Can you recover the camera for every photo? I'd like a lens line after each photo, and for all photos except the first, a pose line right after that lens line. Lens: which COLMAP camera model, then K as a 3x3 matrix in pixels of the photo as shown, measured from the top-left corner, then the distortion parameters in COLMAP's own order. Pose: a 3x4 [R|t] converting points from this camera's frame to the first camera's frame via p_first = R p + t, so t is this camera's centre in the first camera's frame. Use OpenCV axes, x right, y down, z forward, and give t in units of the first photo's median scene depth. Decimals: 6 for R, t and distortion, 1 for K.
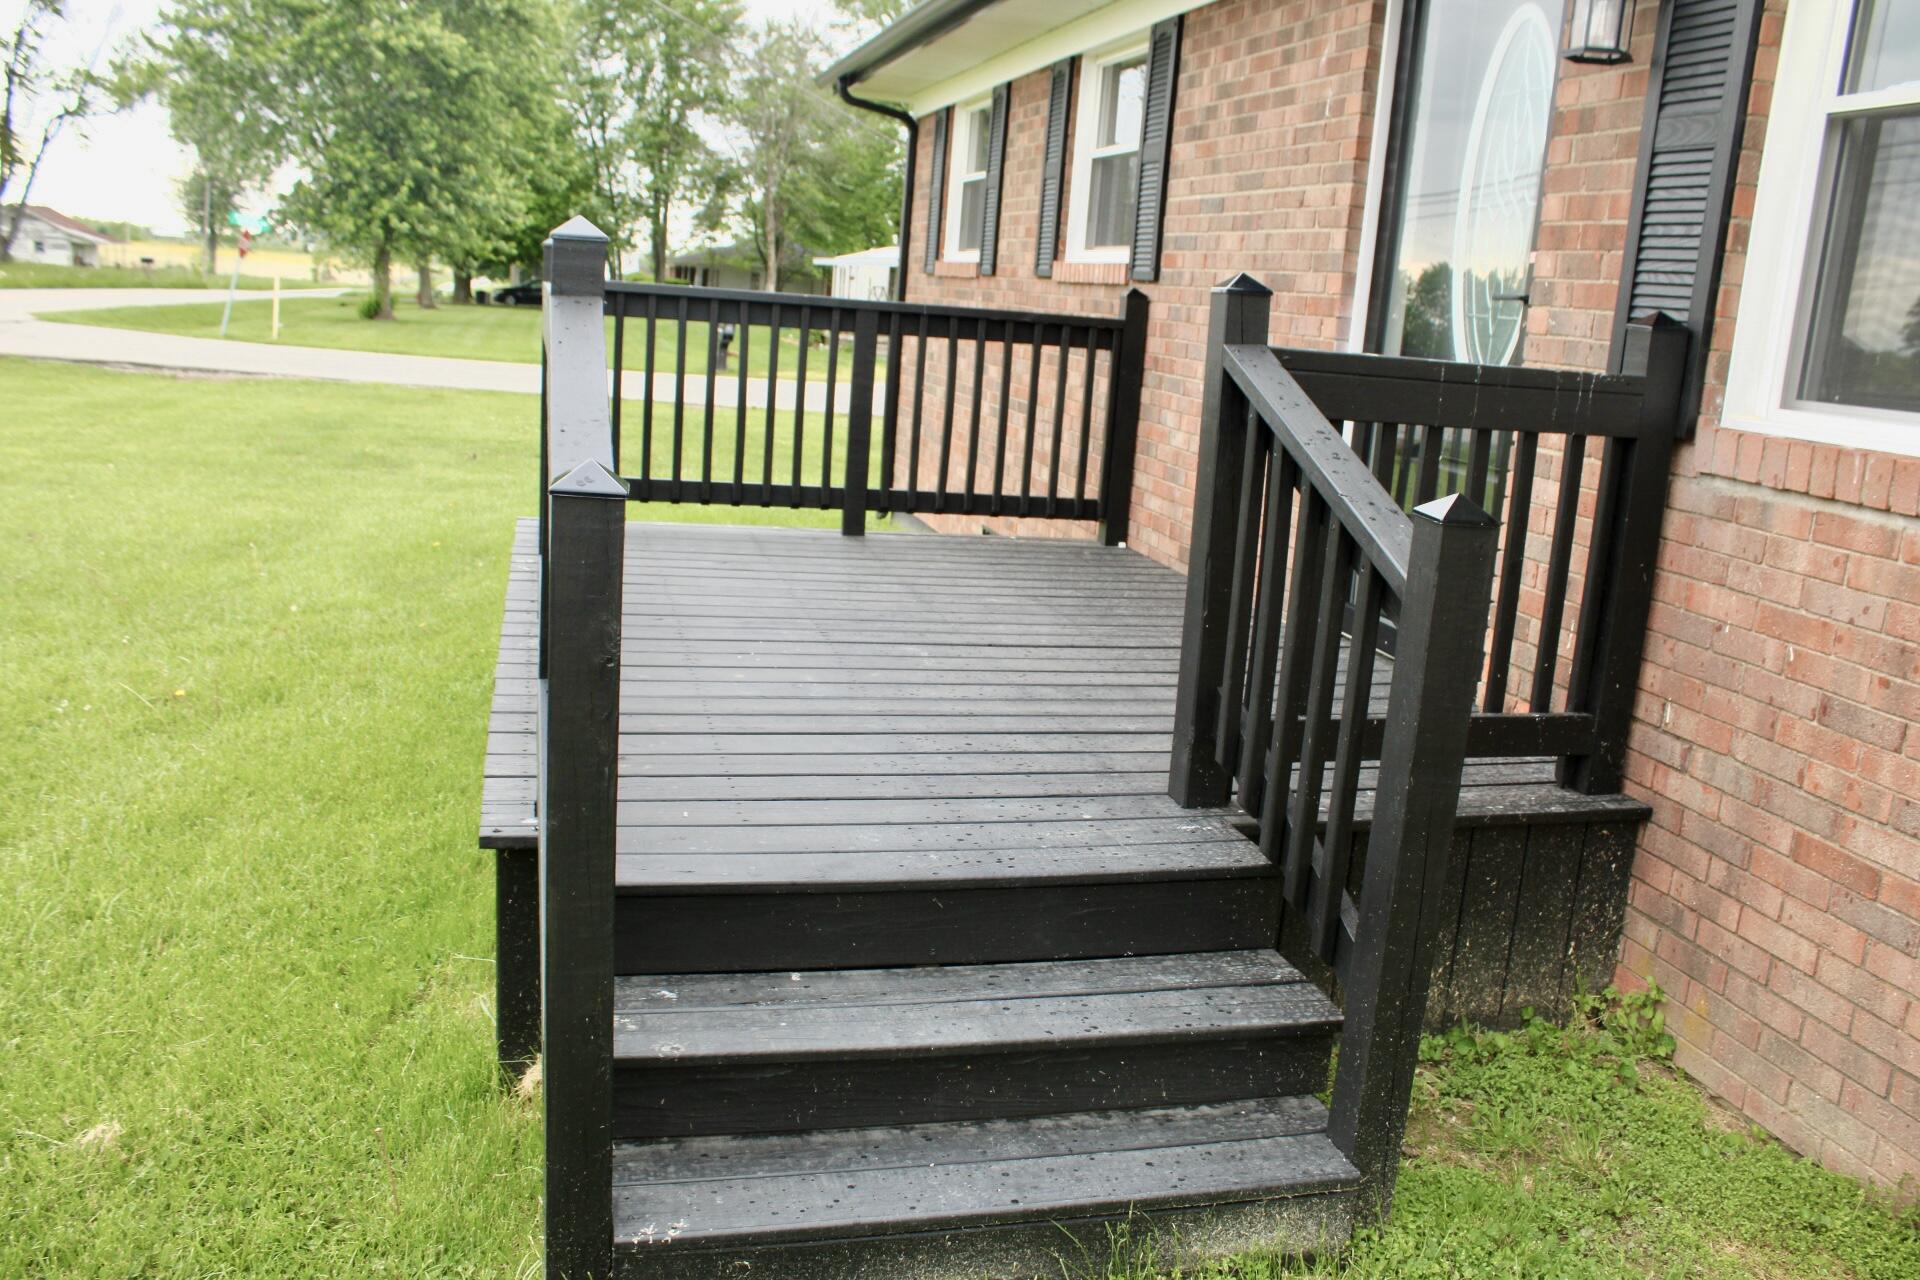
lens RADIAL K [[1603.2, 0, 960.0], [0, 1603.2, 640.0], [0, 0, 1]] dist [-0.128596, 0.011093]
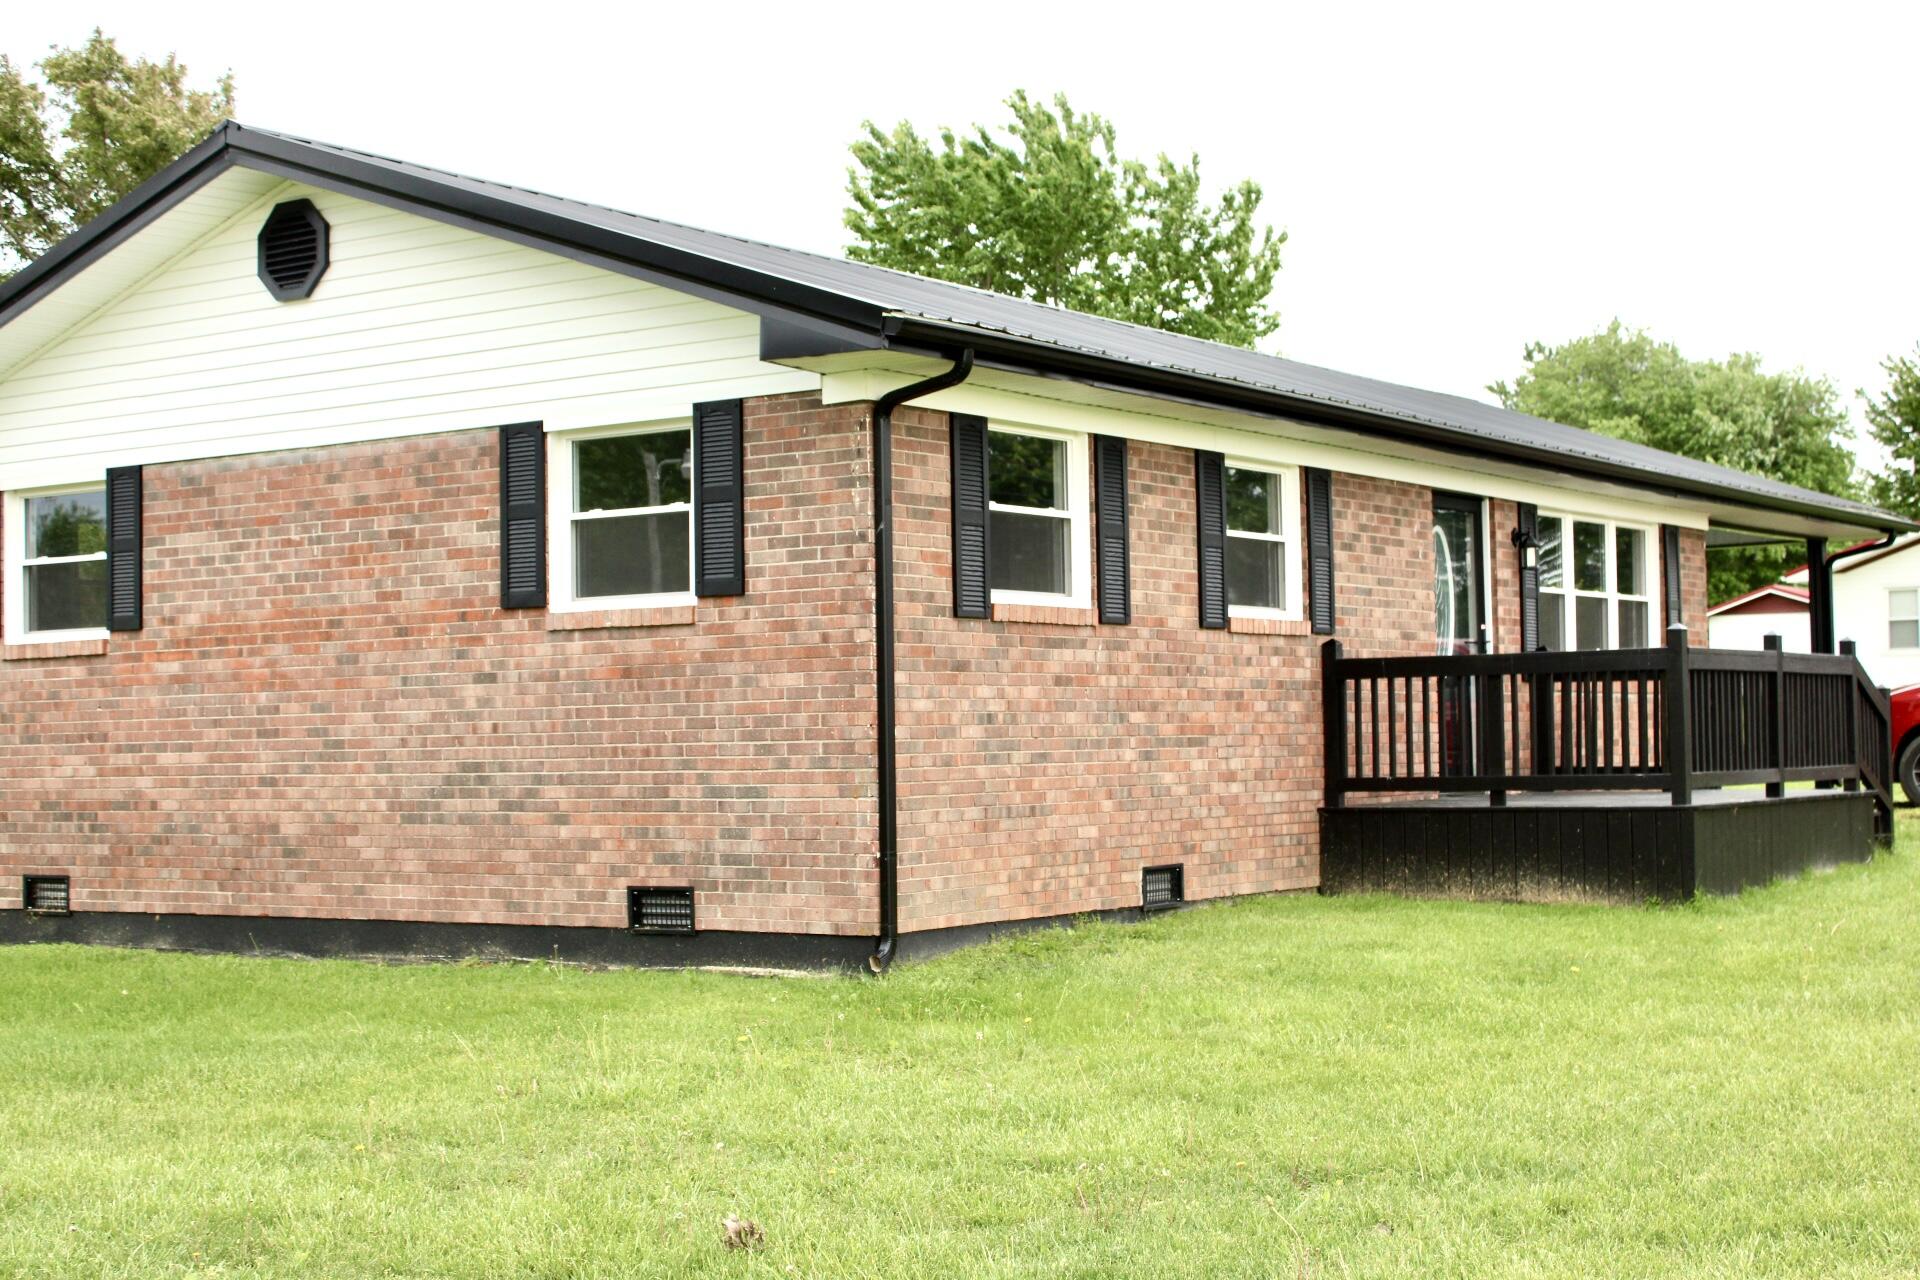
lens RADIAL K [[2747.2, 0, 960.0], [0, 2747.2, 640.0], [0, 0, 1]] dist [-0.001498, -0.001024]
pose [[-0.663176, -0.032553, 0.747756, -1.825027], [0.130614, 0.978690, 0.158447, -0.764513], [-0.736979, 0.202745, -0.644792, 3.311102]]
